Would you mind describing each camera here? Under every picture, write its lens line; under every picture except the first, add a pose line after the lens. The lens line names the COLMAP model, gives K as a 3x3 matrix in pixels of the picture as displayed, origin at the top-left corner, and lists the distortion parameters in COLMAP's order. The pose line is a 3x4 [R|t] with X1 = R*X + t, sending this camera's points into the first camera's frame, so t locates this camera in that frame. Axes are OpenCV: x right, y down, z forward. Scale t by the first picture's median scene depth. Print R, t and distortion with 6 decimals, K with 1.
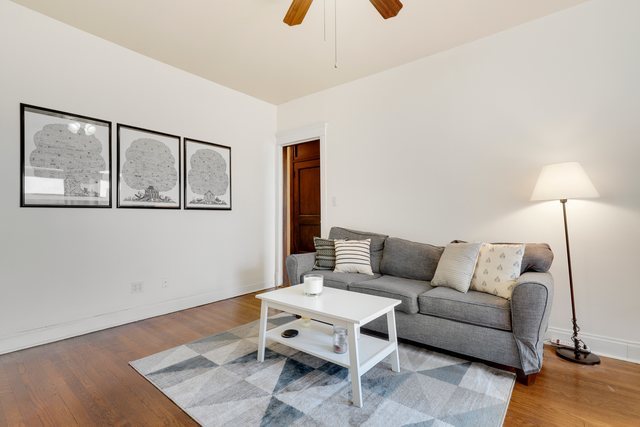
lens RADIAL K [[306.2, 0, 318.2], [0, 306.2, 205.9], [0, 0, 1]] dist [-0.003861, 0.001759]
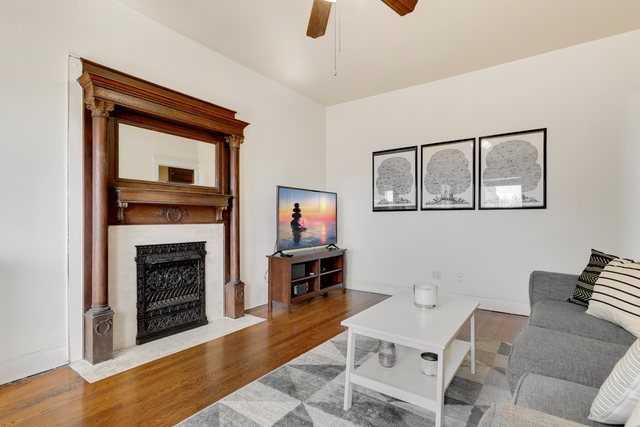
lens RADIAL K [[306.2, 0, 323.4], [0, 306.2, 218.8], [0, 0, 1]] dist [-0.003861, 0.001759]
pose [[0.046170, 0.000833, -0.998933, 0.608221], [0.033288, 0.999443, 0.002372, 0.025042], [0.998379, -0.033362, 0.046117, 0.501762]]
